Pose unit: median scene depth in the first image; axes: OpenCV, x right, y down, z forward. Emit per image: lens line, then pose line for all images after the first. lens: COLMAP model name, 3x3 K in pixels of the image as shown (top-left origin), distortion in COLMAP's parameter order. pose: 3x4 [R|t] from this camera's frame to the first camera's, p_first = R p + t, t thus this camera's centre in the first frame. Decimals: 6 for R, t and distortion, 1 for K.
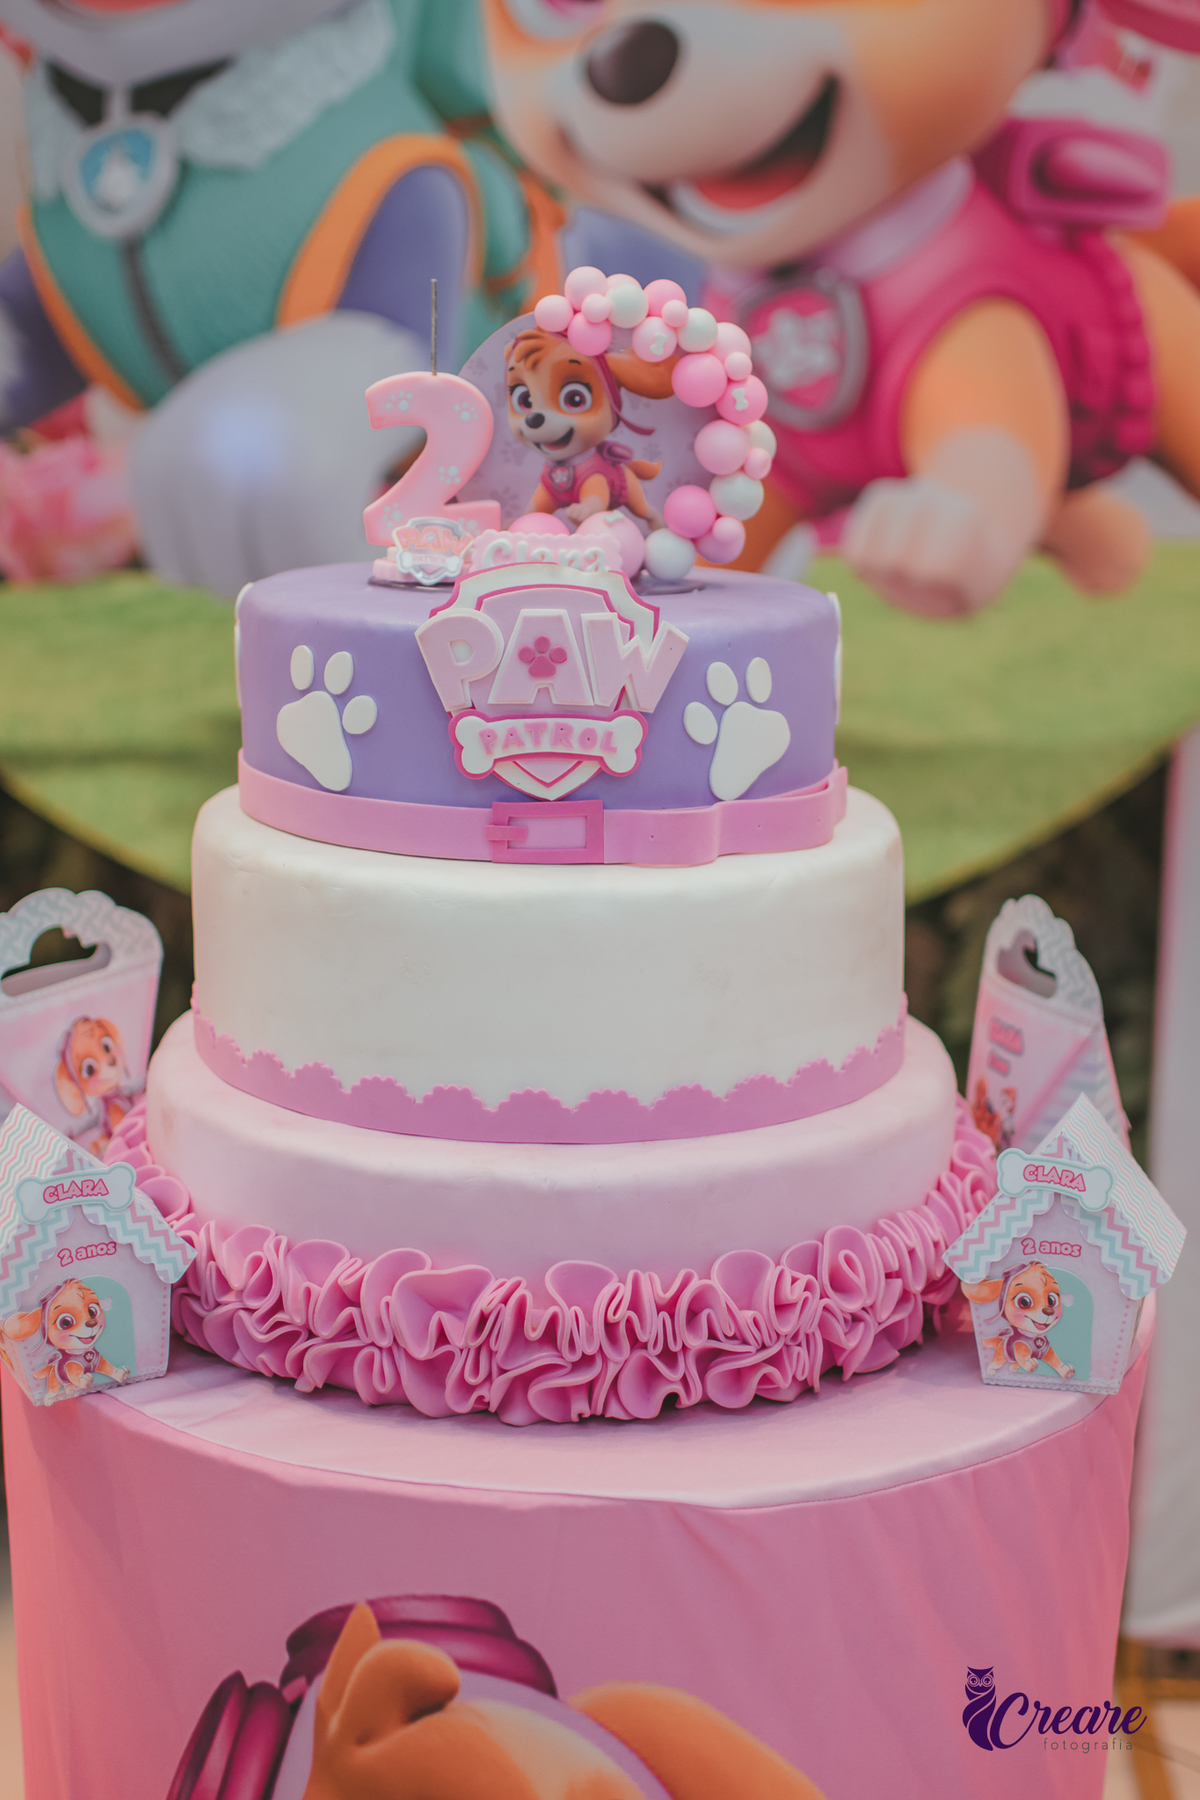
lens RADIAL K [[2785.2, 0, 600.5], [0, 2785.2, 901.3], [0, 0, 1]] dist [-0.185847, 0.000000]
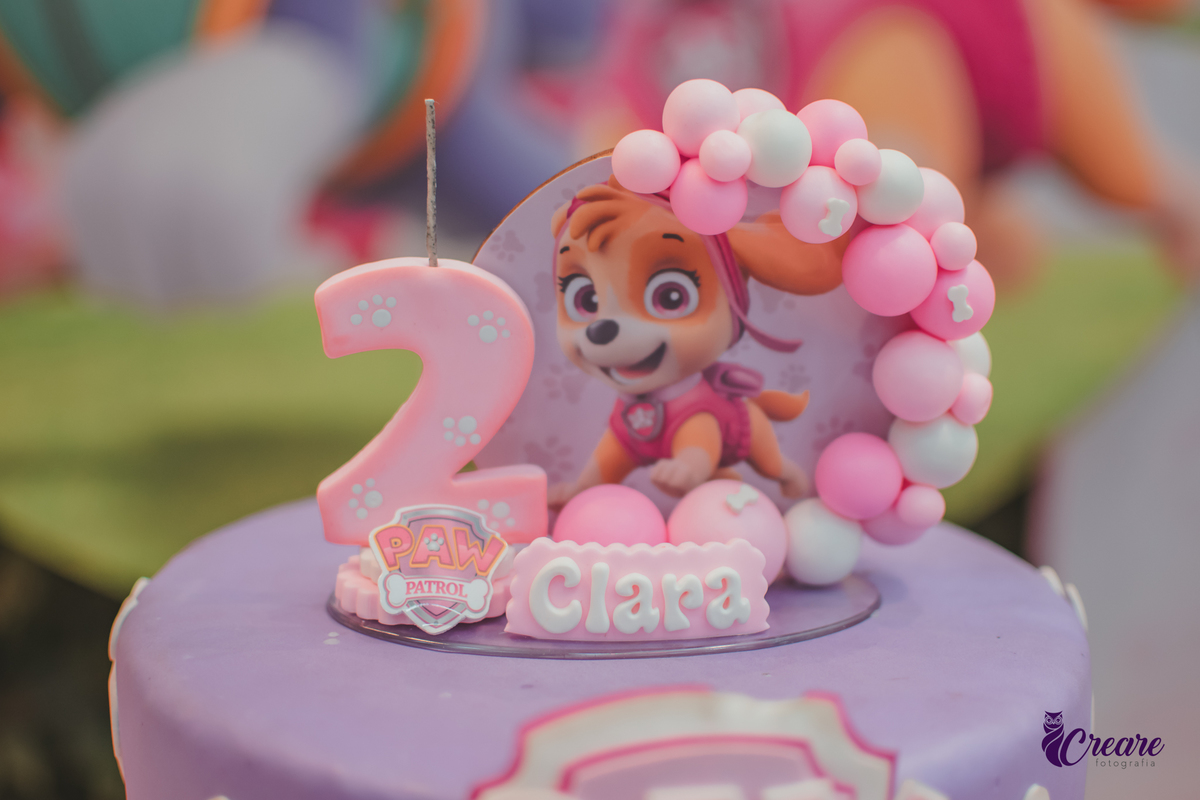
lens RADIAL K [[1856.8, 0, 600.4], [0, 1856.8, 398.2], [0, 0, 1]] dist [-0.185847, 0.000000]
pose [[0.995926, -0.026041, 0.086327, -0.059181], [0.024663, 0.999551, 0.016987, -0.167210], [-0.086731, -0.014789, 0.996122, 0.606582]]
